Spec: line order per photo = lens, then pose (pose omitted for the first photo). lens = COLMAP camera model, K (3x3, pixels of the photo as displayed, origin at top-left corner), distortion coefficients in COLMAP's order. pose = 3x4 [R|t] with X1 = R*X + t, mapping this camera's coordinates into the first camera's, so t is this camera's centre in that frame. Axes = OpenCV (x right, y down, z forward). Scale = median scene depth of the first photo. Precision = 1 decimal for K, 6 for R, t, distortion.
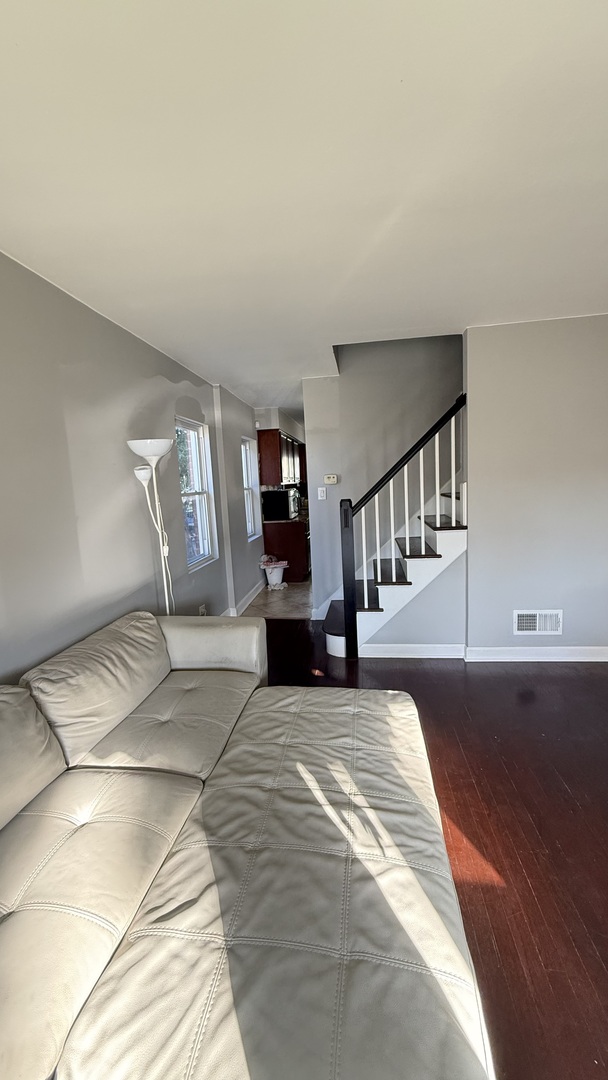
lens RADIAL K [[437.8, 0, 304.2], [0, 437.8, 534.1], [0, 0, 1]] dist [-0.000939, 0.000437]
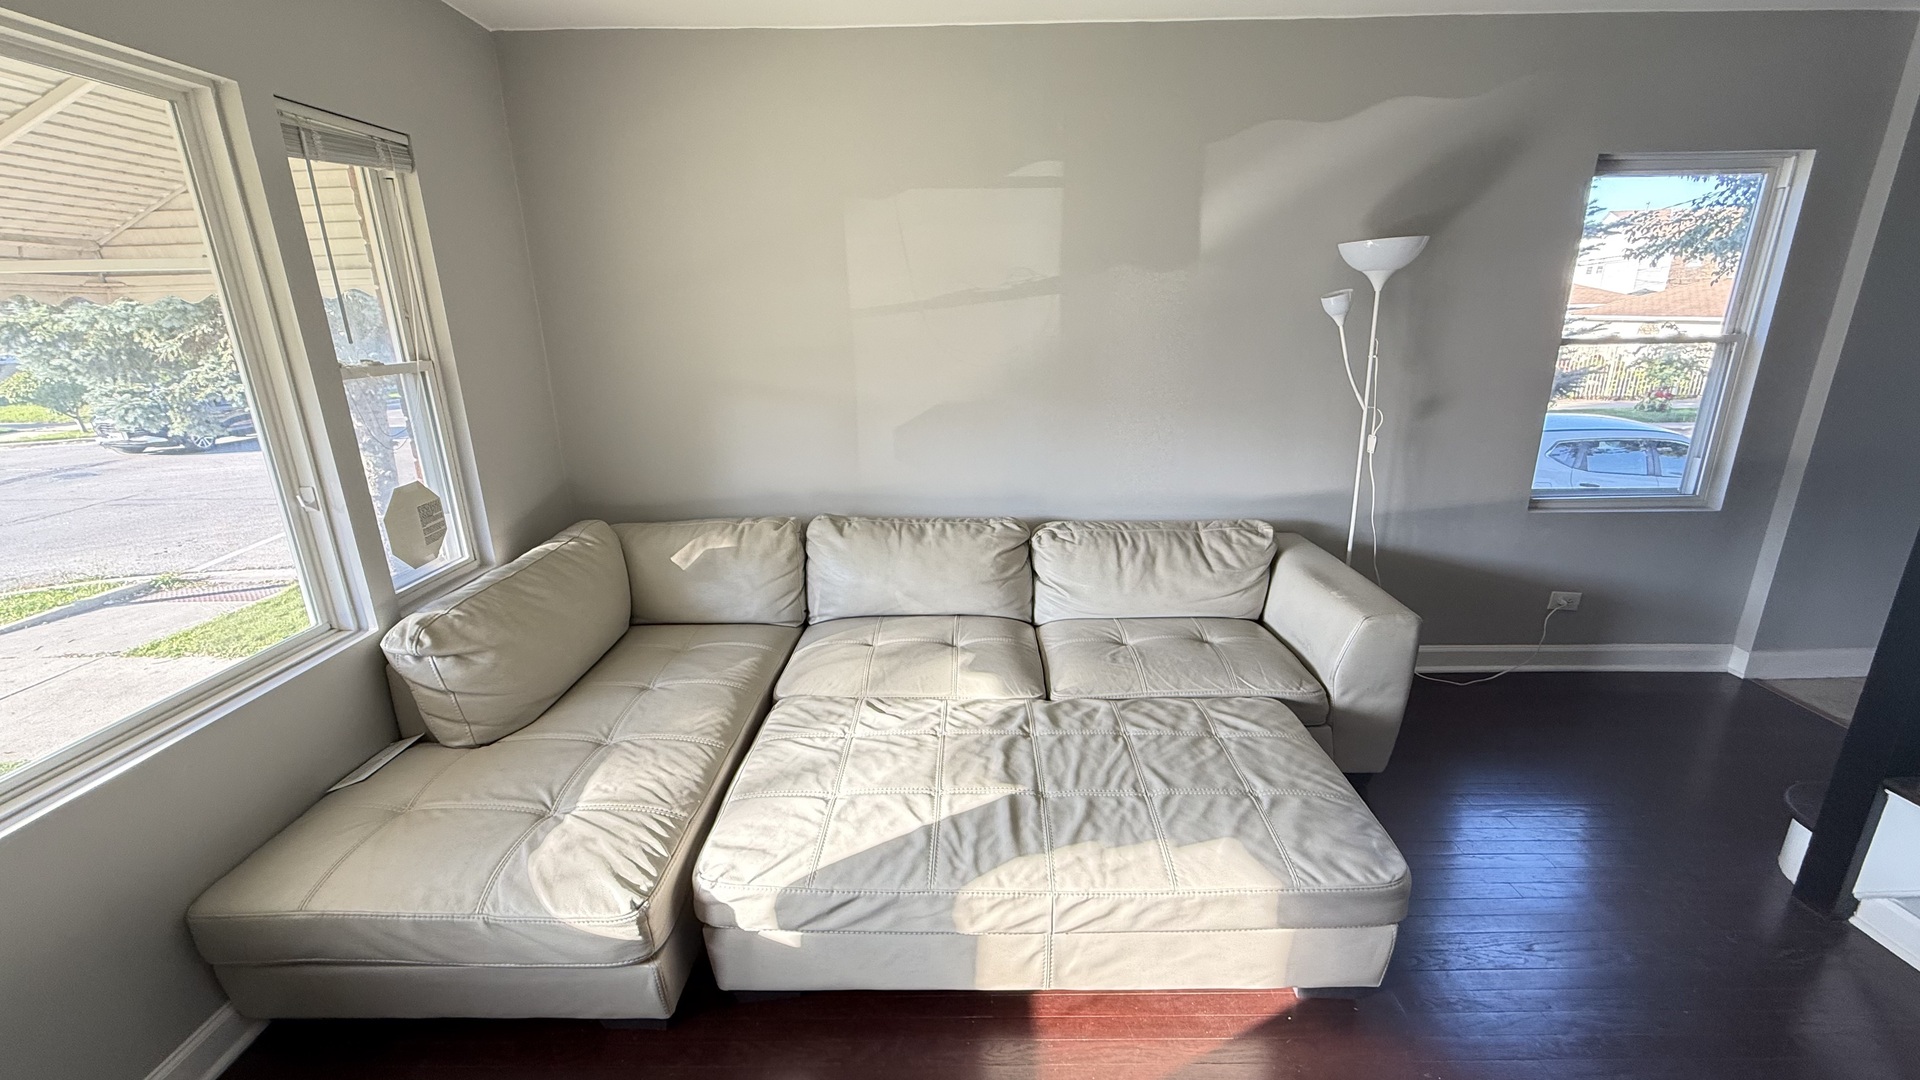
lens RADIAL K [[778.2, 0, 962.9], [0, 778.2, 543.9], [0, 0, 1]] dist [-0.000939, 0.000437]
pose [[0.123886, 0.334677, -0.934154, 0.890056], [-0.110390, 0.940211, 0.322208, -0.157065], [0.986137, 0.063204, 0.153423, 0.493245]]
